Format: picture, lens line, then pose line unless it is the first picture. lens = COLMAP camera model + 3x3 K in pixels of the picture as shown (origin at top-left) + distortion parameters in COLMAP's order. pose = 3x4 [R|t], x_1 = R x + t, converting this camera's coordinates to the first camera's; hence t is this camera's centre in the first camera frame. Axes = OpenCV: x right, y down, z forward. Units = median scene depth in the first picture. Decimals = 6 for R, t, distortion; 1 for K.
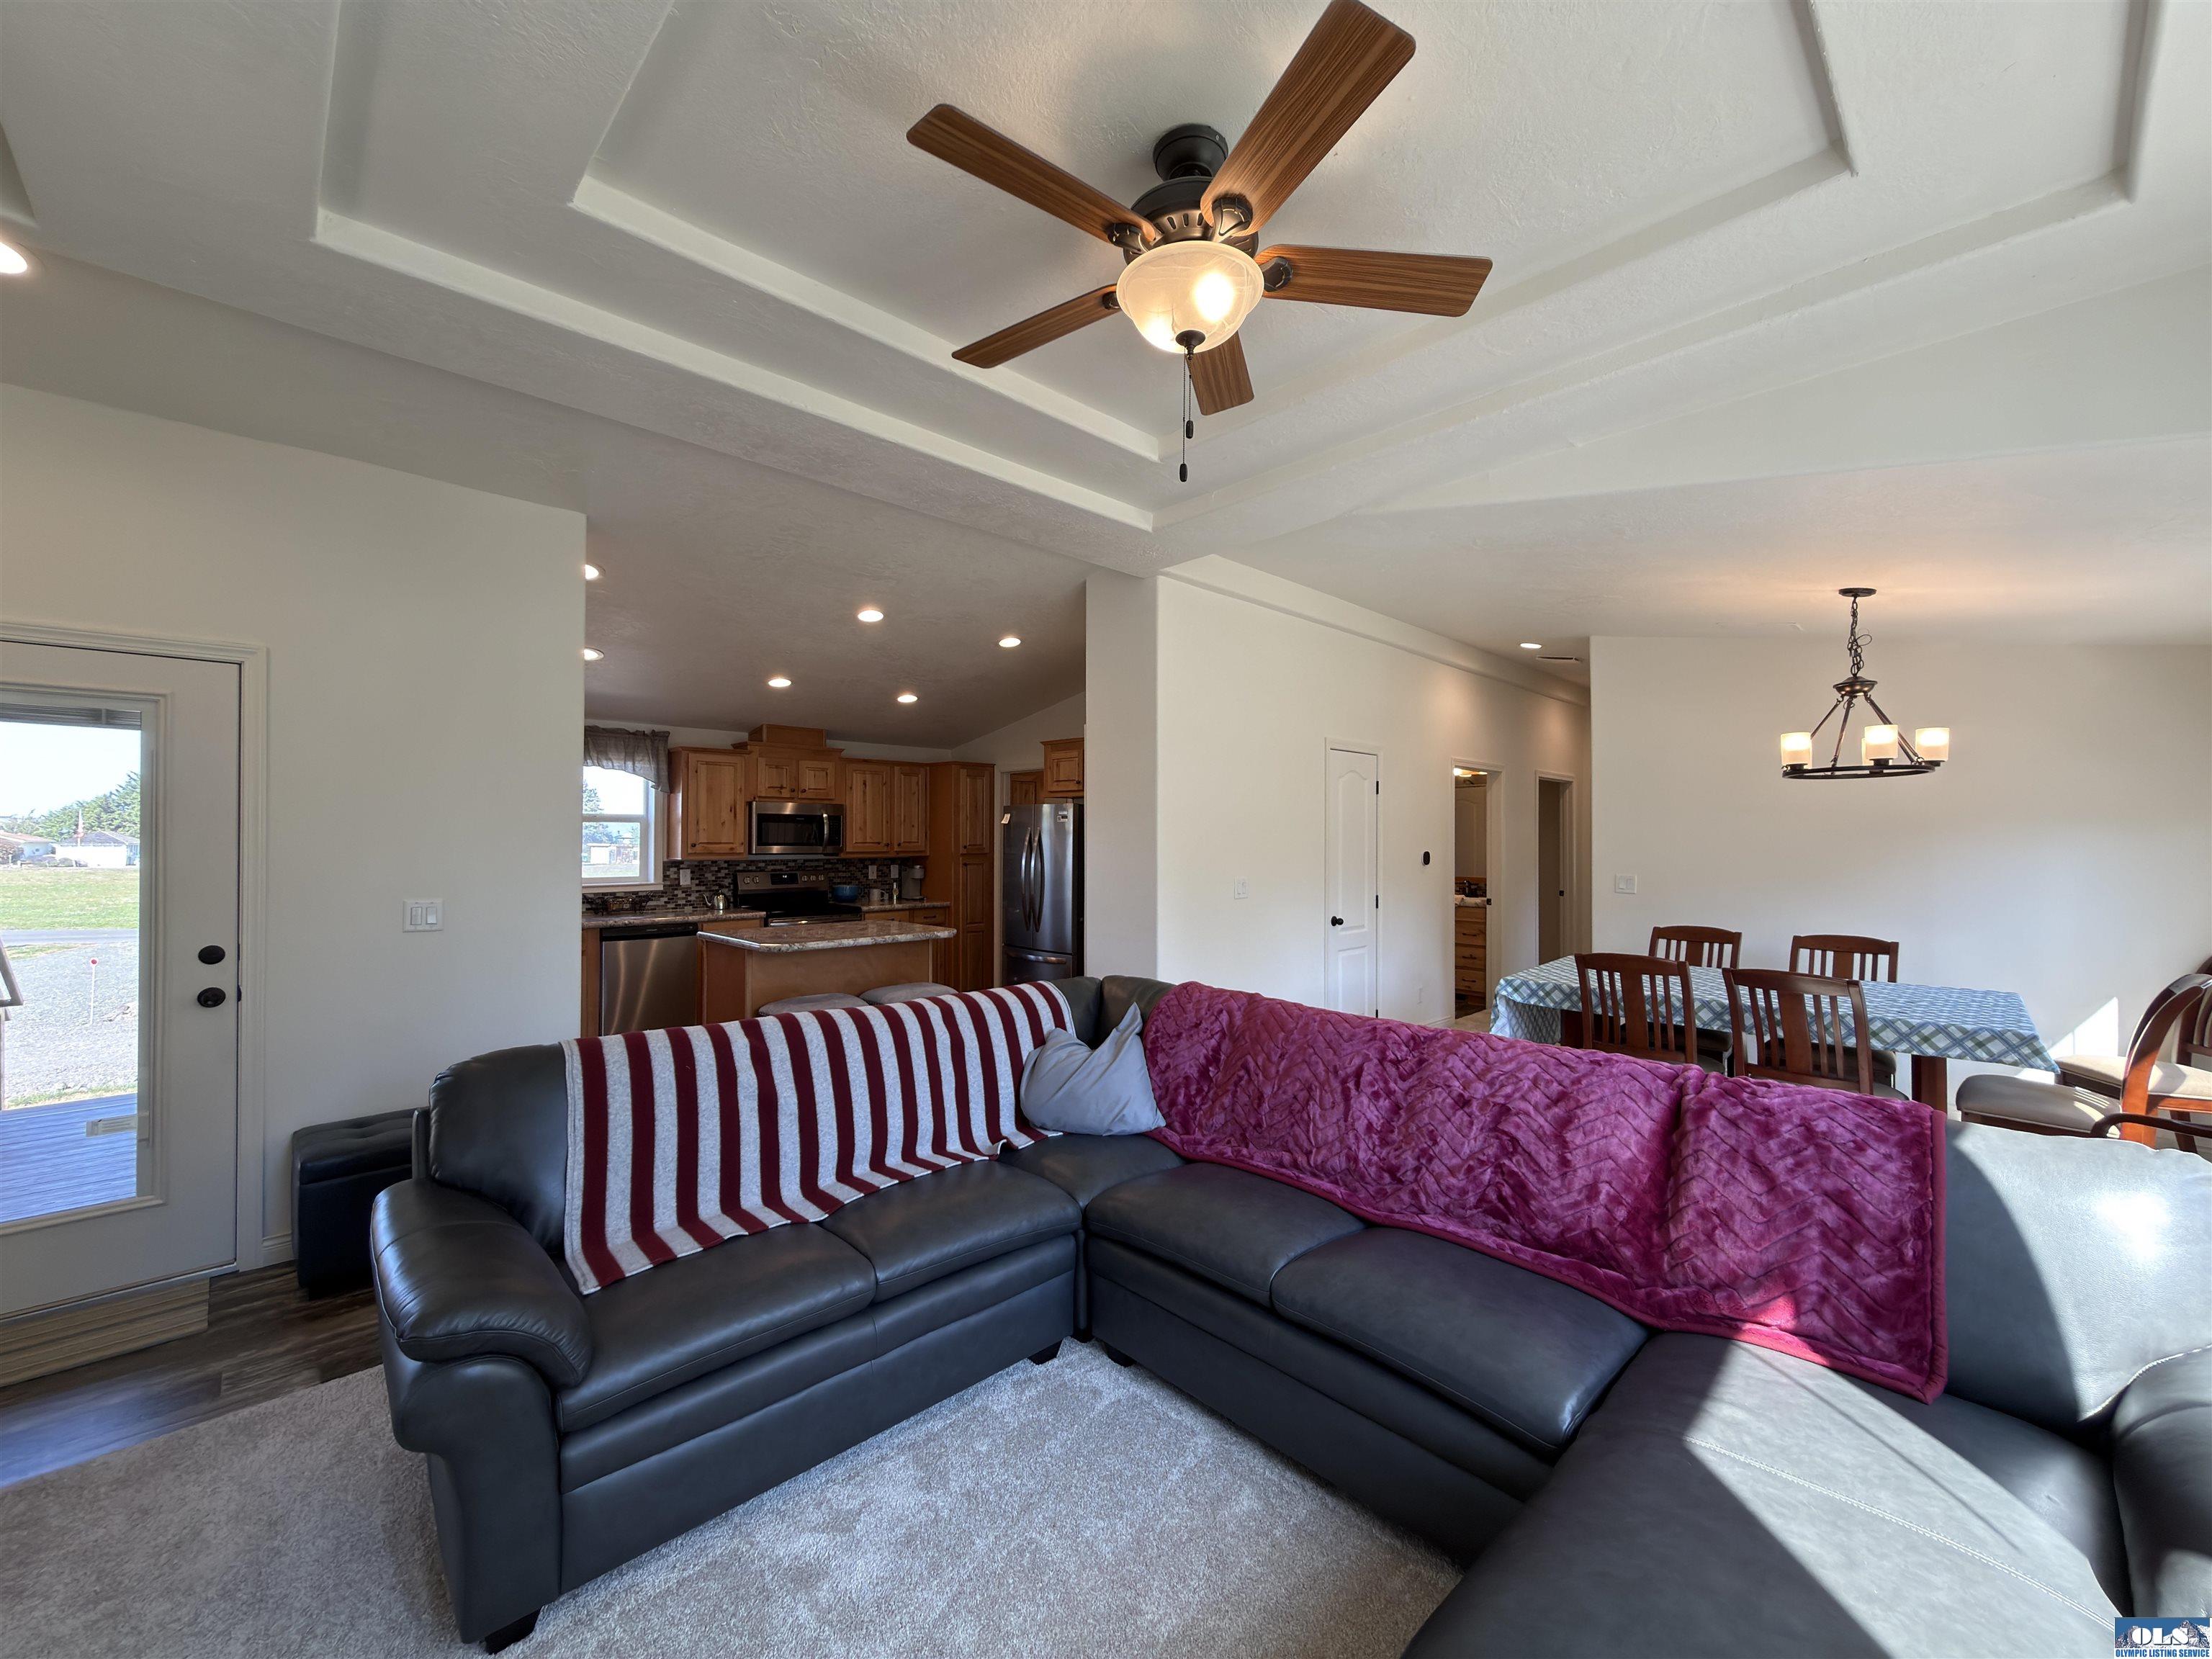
lens RADIAL K [[883.1, 0, 1099.4], [0, 883.1, 829.5], [0, 0, 1]] dist [-0.000178, 0.000246]
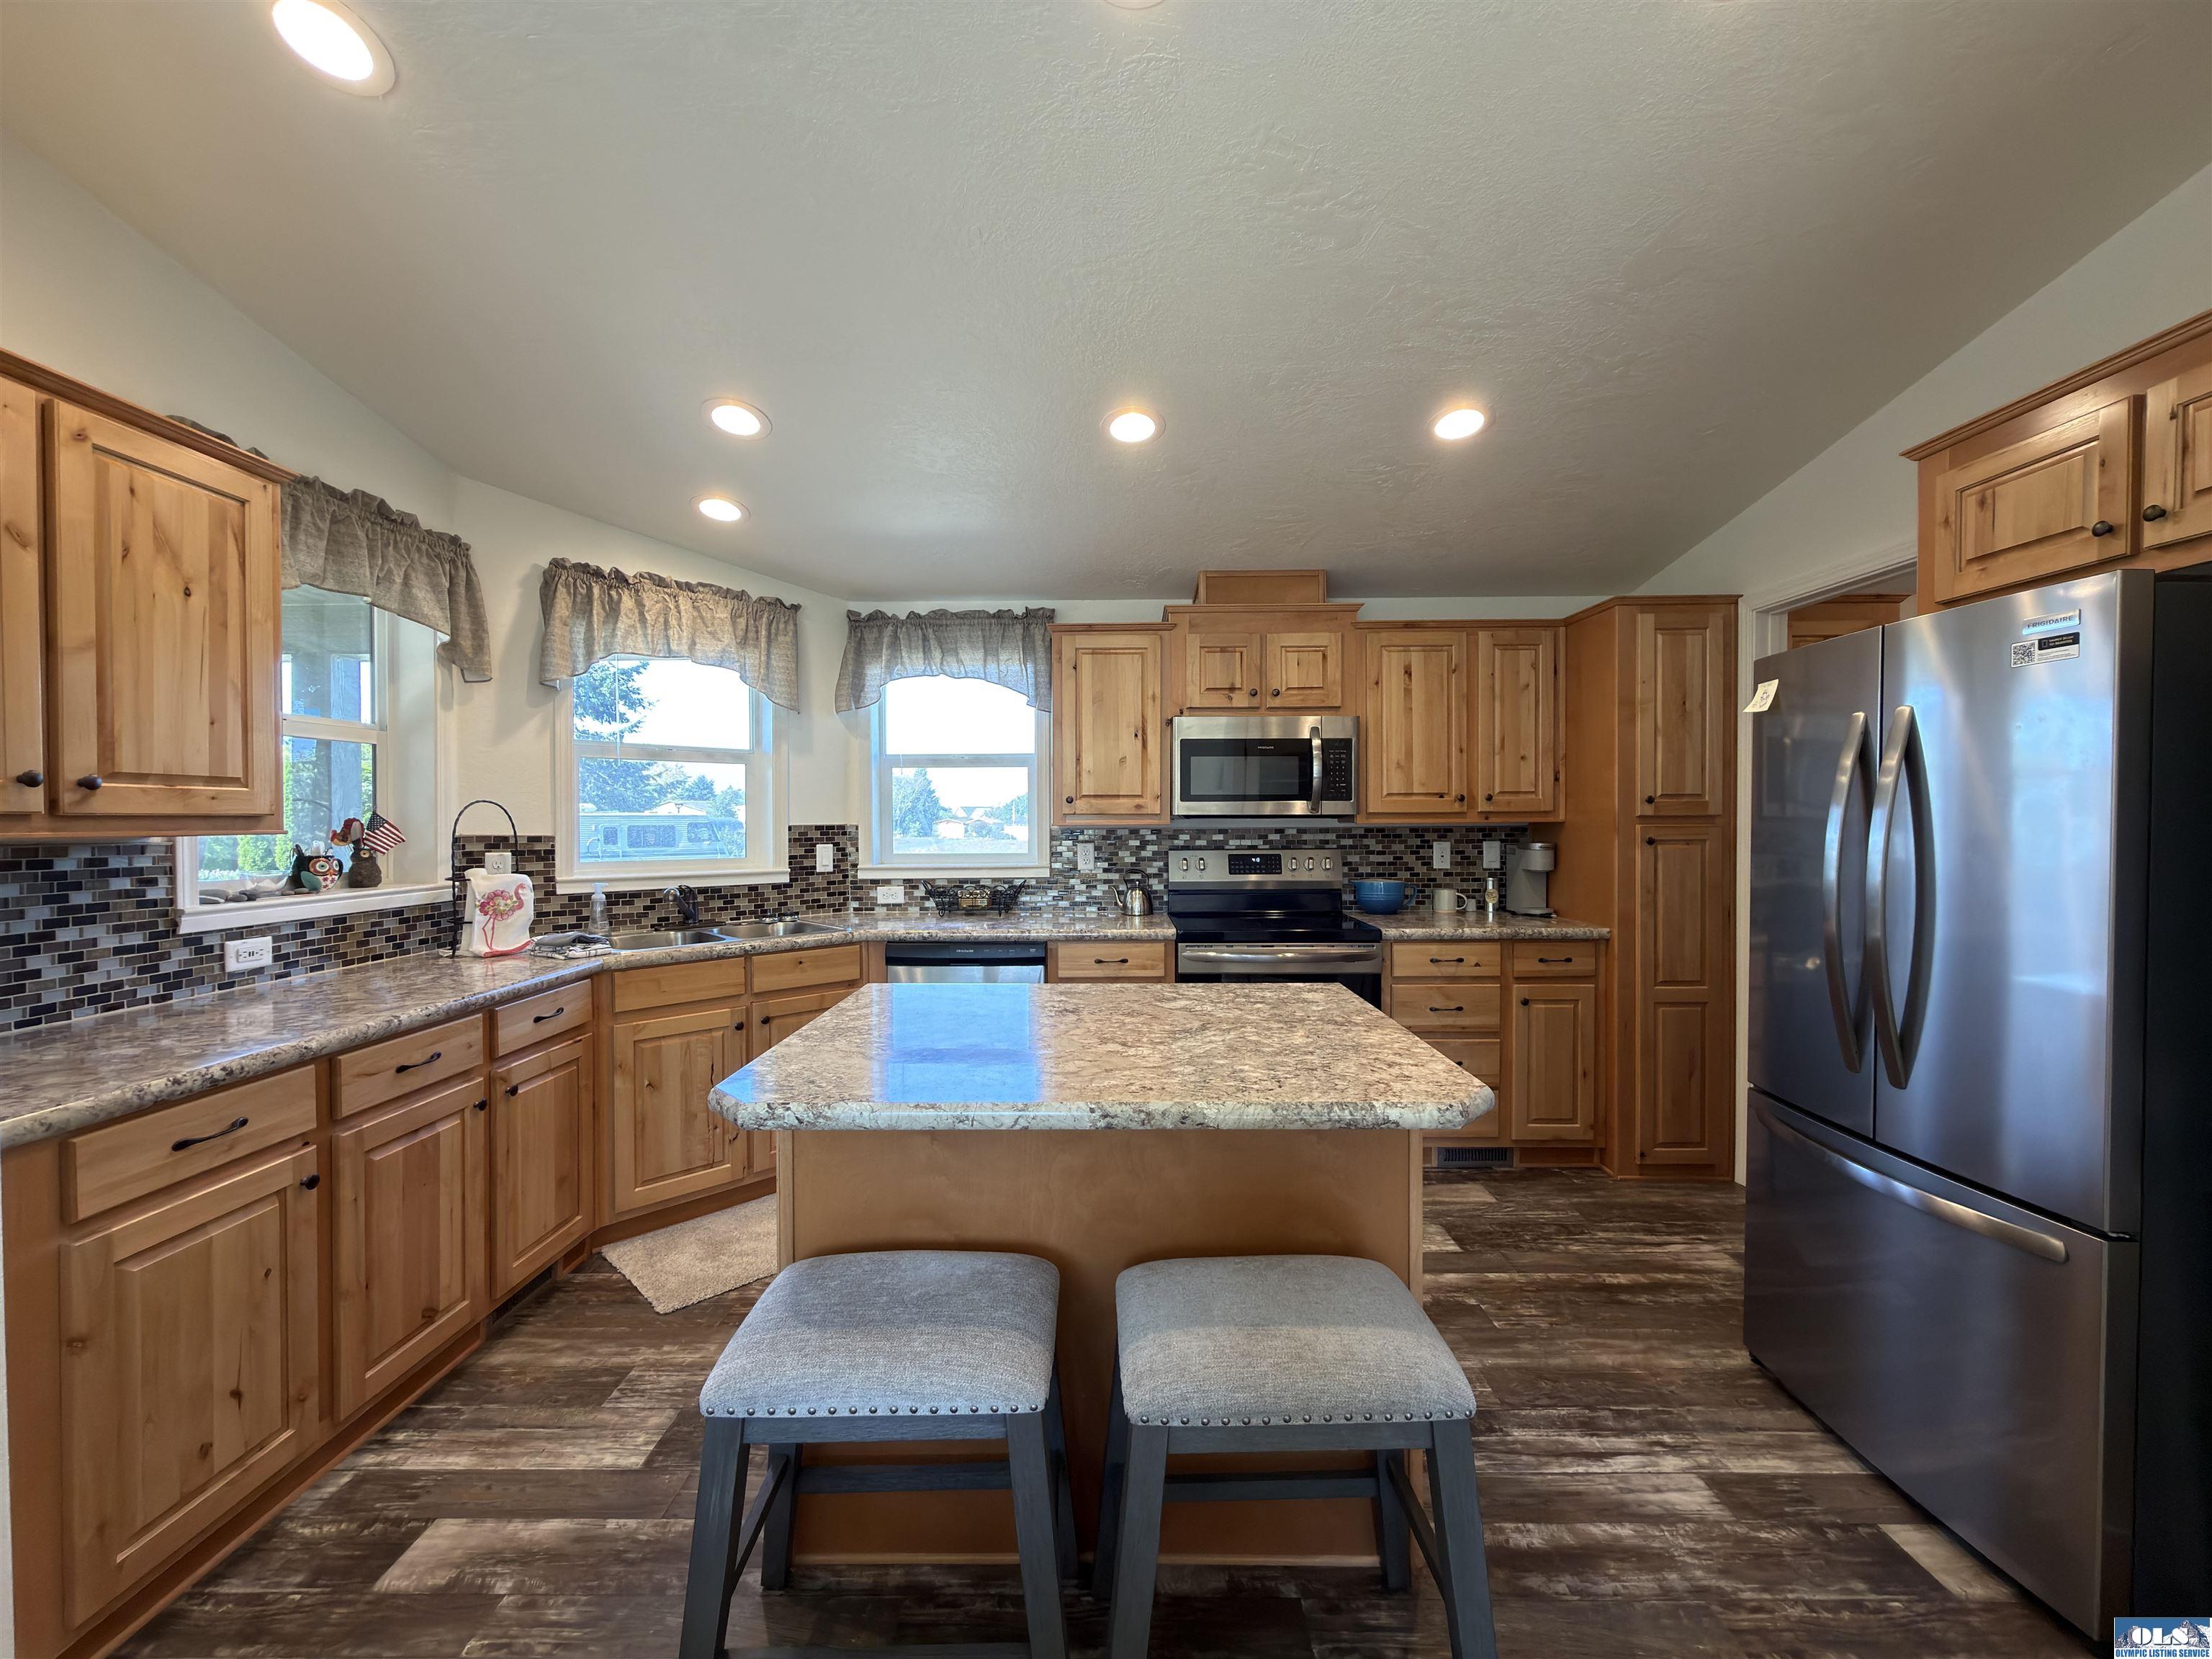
lens RADIAL K [[883.1, 0, 1099.5], [0, 883.1, 829.5], [0, 0, 1]] dist [-0.000178, 0.000246]
pose [[0.714946, 0.002157, -0.699177, -0.048971], [0.014455, 0.999736, 0.017865, 0.023689], [0.699030, -0.022879, 0.714726, 0.544884]]
